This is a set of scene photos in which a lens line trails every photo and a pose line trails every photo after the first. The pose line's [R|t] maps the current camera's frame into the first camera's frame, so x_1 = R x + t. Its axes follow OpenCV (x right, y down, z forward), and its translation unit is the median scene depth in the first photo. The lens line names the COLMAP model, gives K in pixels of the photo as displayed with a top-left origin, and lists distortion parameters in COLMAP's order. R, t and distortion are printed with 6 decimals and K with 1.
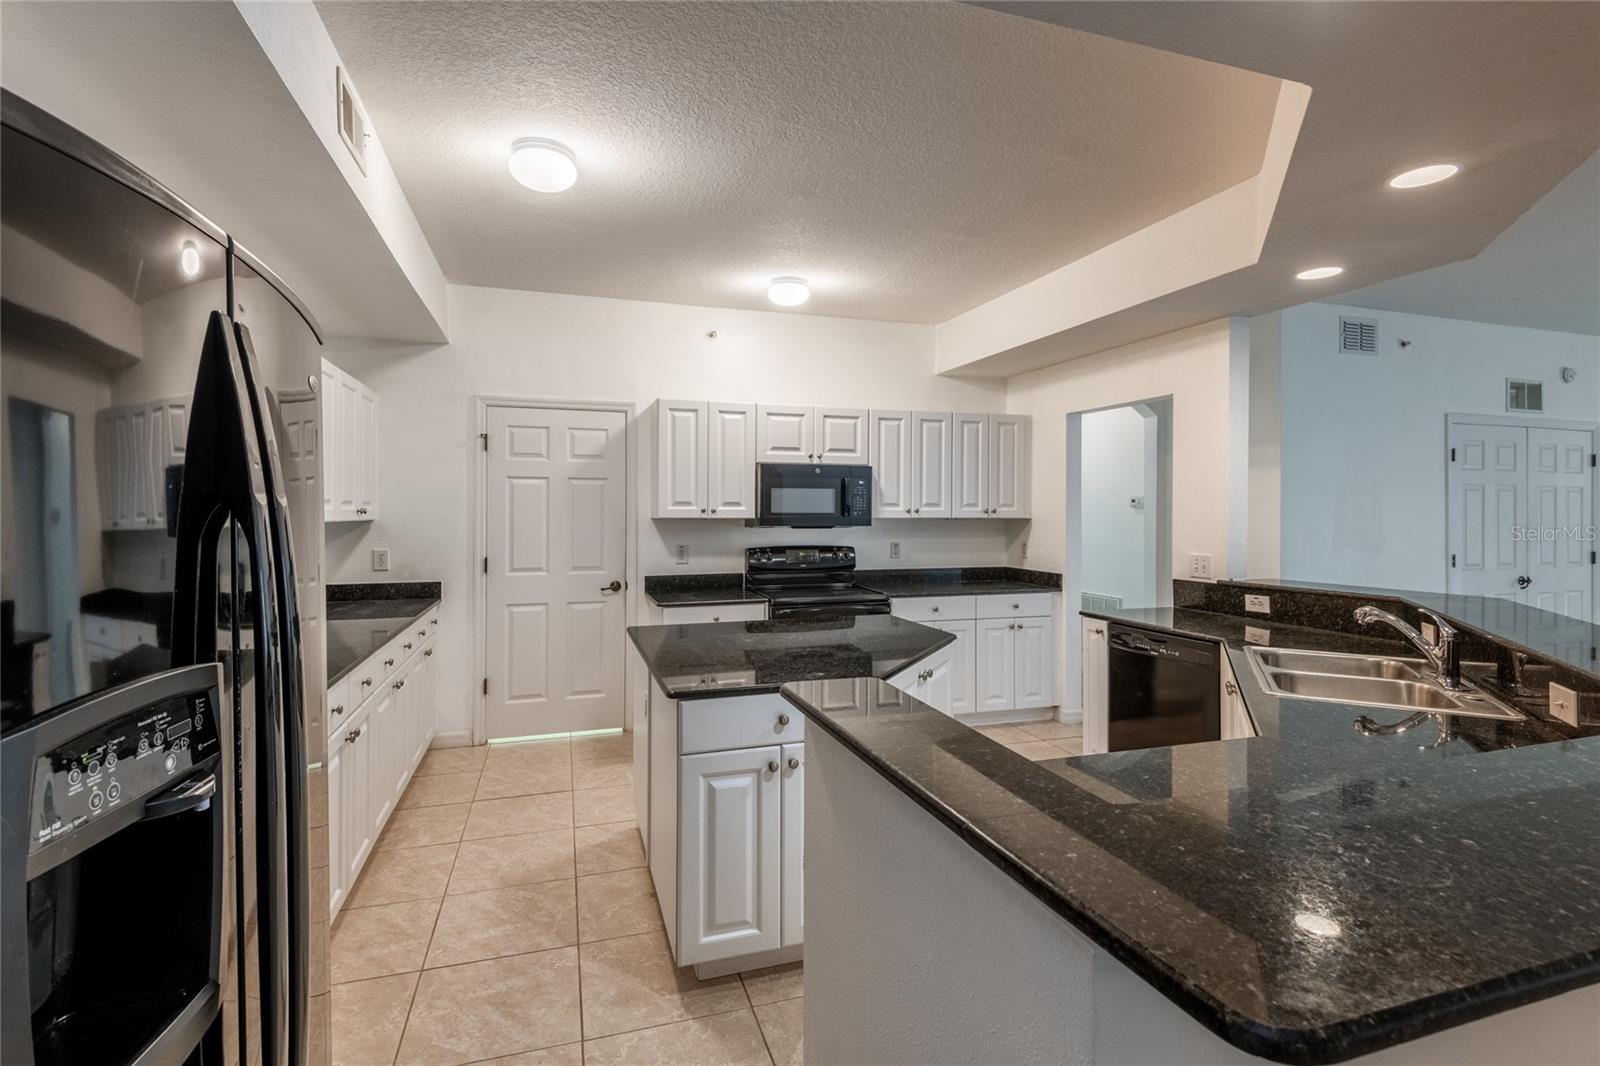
lens RADIAL K [[726.2, 0, 786.1], [0, 726.2, 512.3], [0, 0, 1]] dist [0.024198, -0.012421]
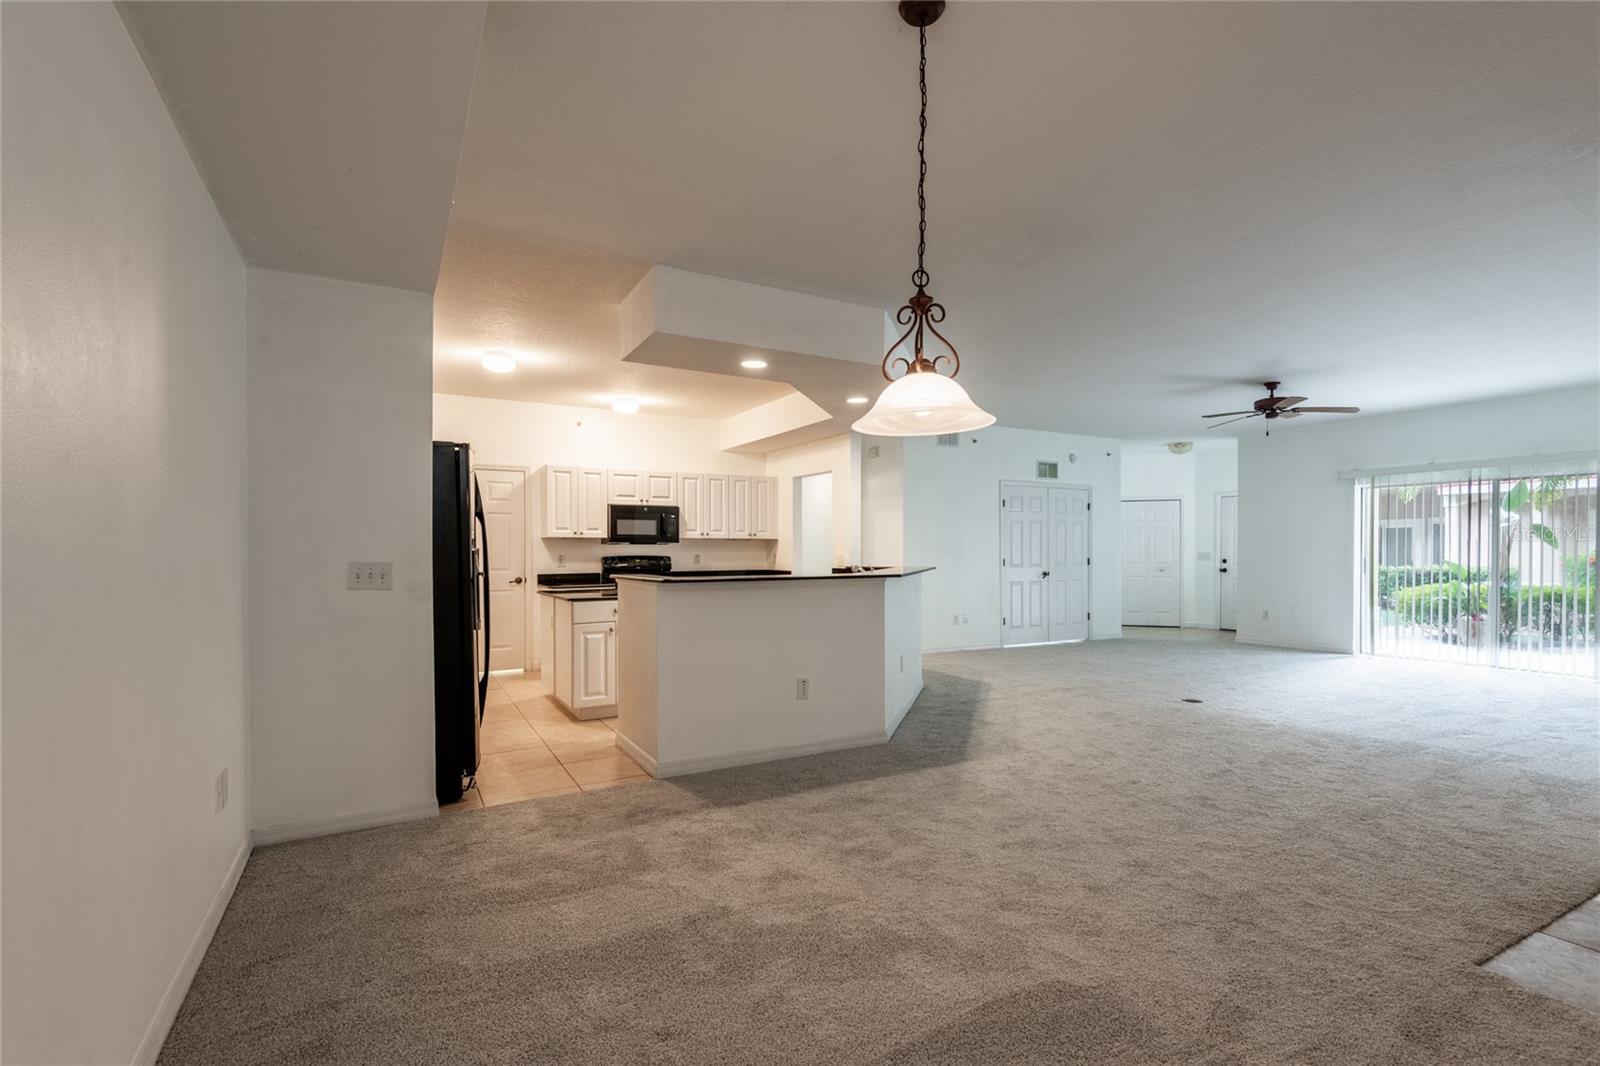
lens RADIAL K [[731.4, 0, 790.6], [0, 731.4, 562.0], [0, 0, 1]] dist [0.012086, -0.000131]
pose [[0.981547, -0.005966, 0.191127, 0.047343], [0.003067, 0.999876, 0.015456, 0.038088], [-0.191195, -0.014585, 0.981444, -0.704183]]
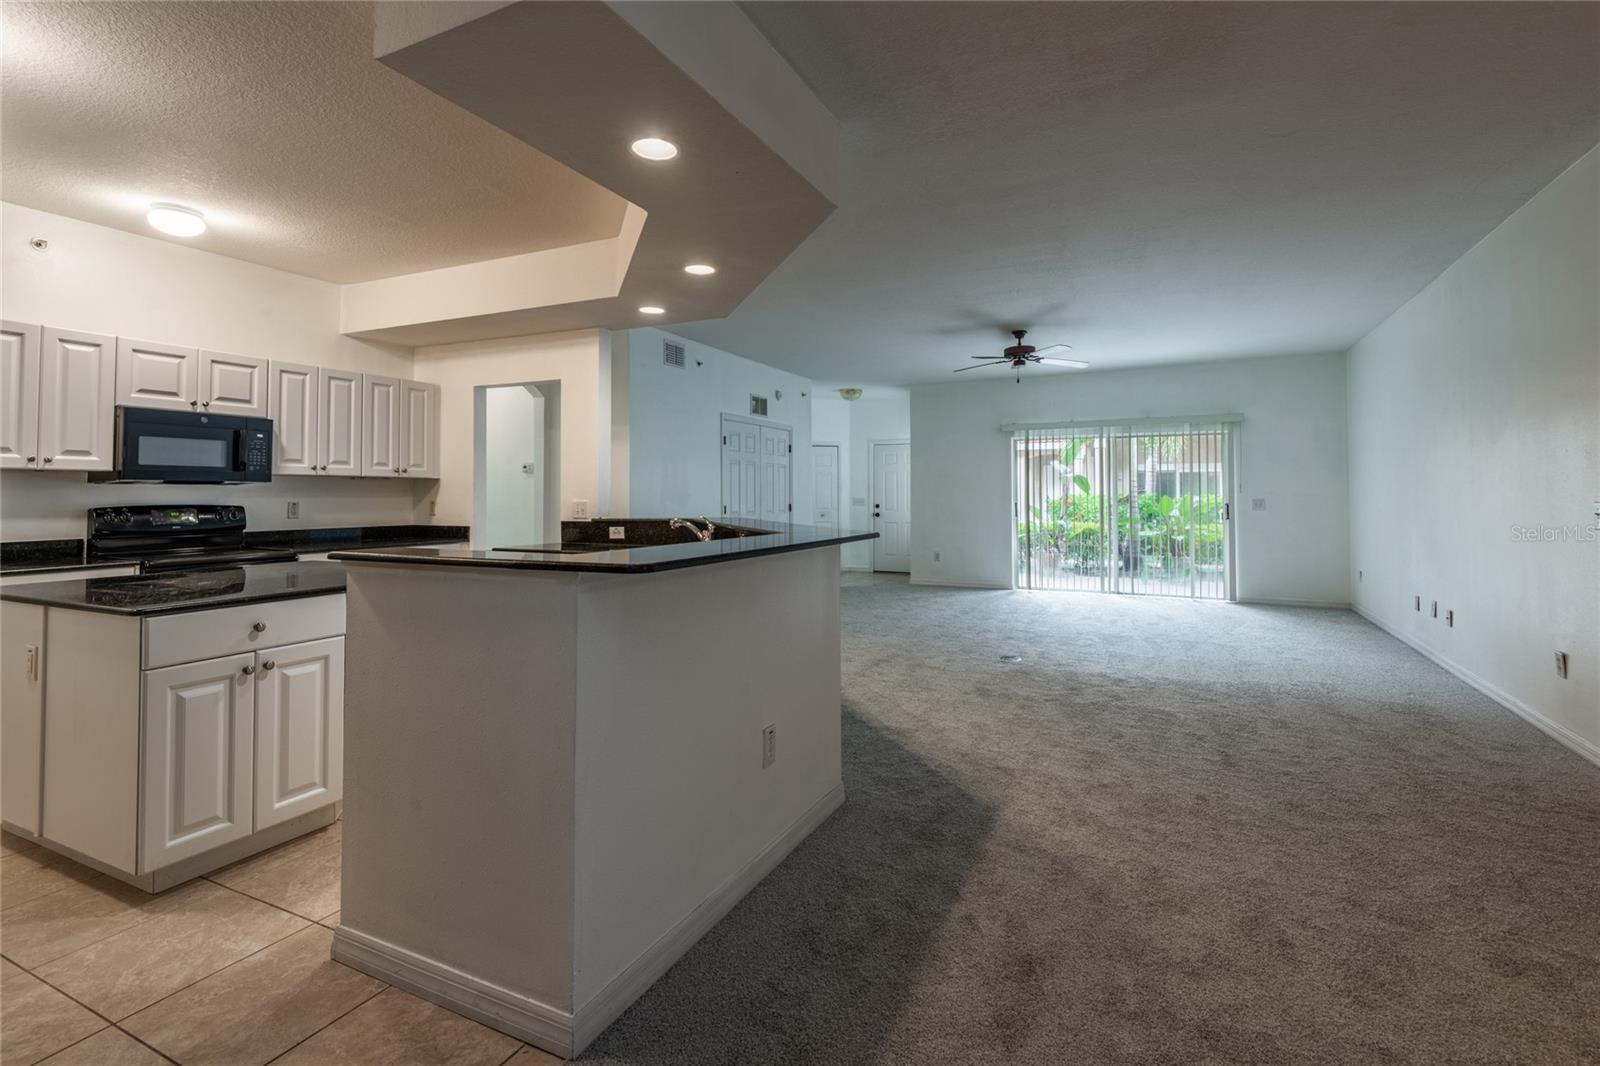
lens RADIAL K [[748.5, 0, 790.5], [0, 748.5, 483.9], [0, 0, 1]] dist [0.016564, -0.012729]
pose [[0.690698, 0.009068, 0.723086, -0.127178], [0.002785, 0.999881, -0.015199, 0.038494], [-0.723138, 0.012512, 0.690591, -0.180238]]
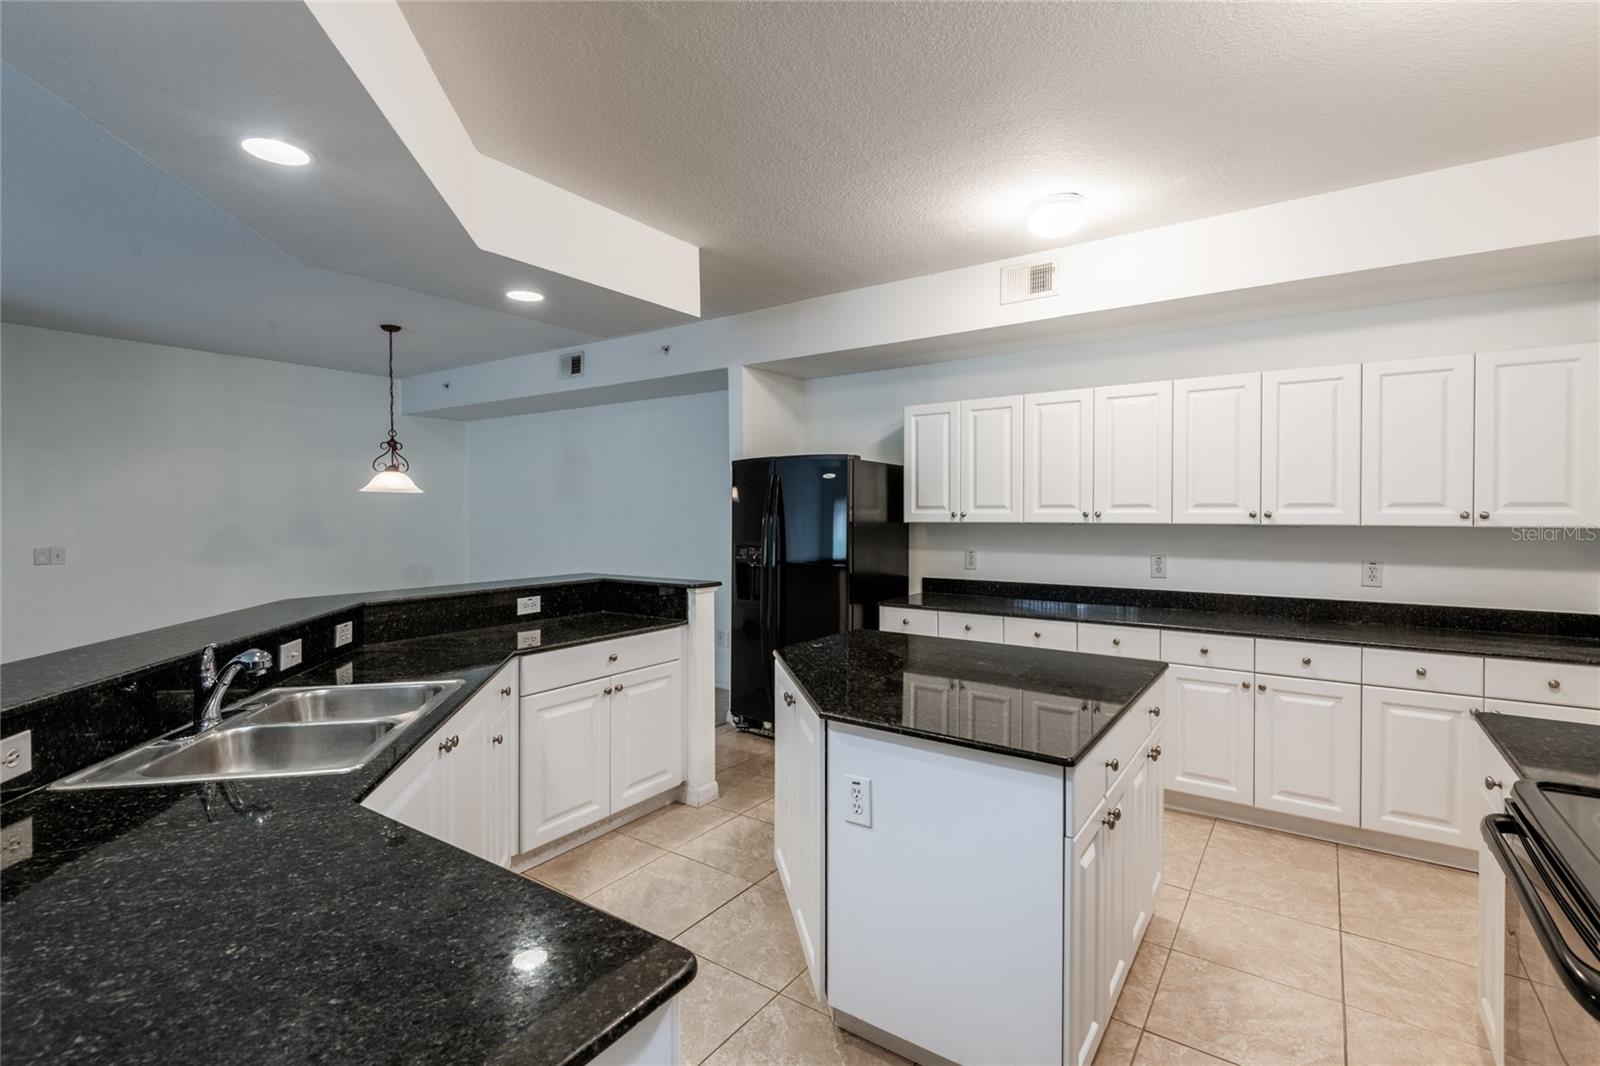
lens RADIAL K [[759.7, 0, 805.2], [0, 759.7, 512.6], [0, 0, 1]] dist [0.021877, -0.000206]
pose [[-0.792251, -0.002179, -0.610192, 0.416205], [-0.000591, 0.999996, -0.002803, -0.001055], [0.610196, -0.001860, -0.792249, 0.996114]]
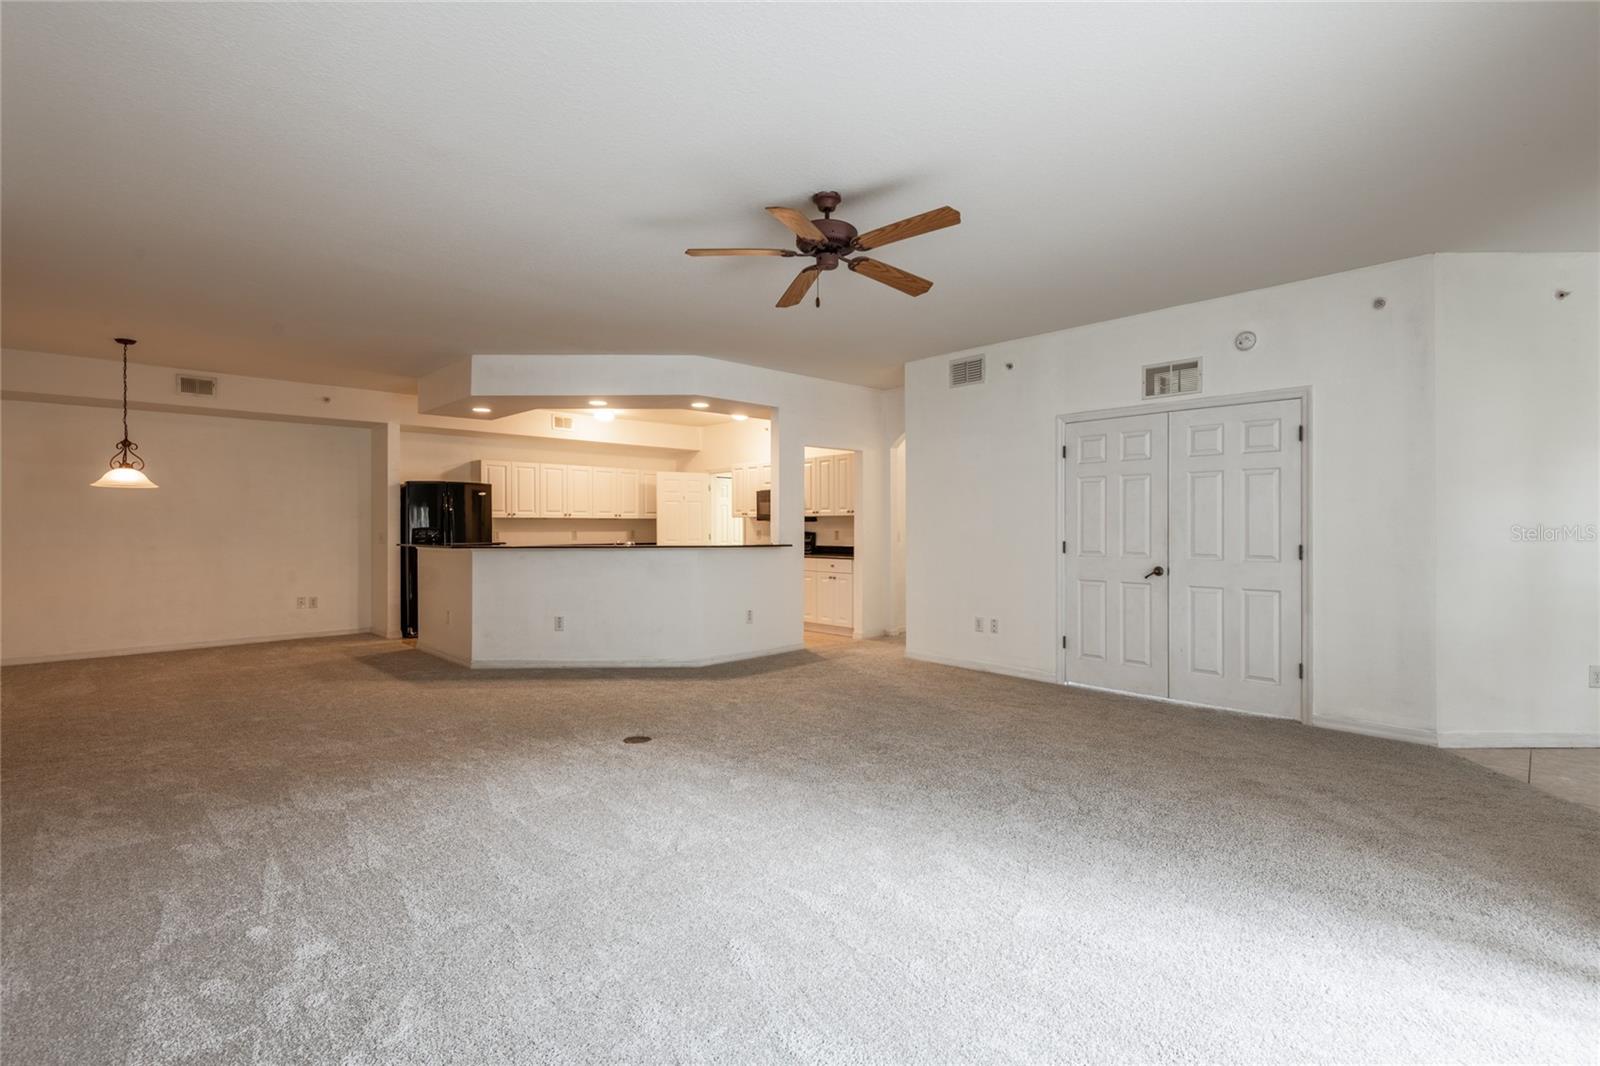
lens RADIAL K [[729.3, 0, 812.3], [0, 729.3, 532.2], [0, 0, 1]] dist [0.026902, -0.013514]
pose [[0.458797, 0.004744, -0.888528, 1.844534], [0.002814, 0.999973, 0.006792, 0.036783], [0.888537, -0.005617, 0.458771, 0.161571]]
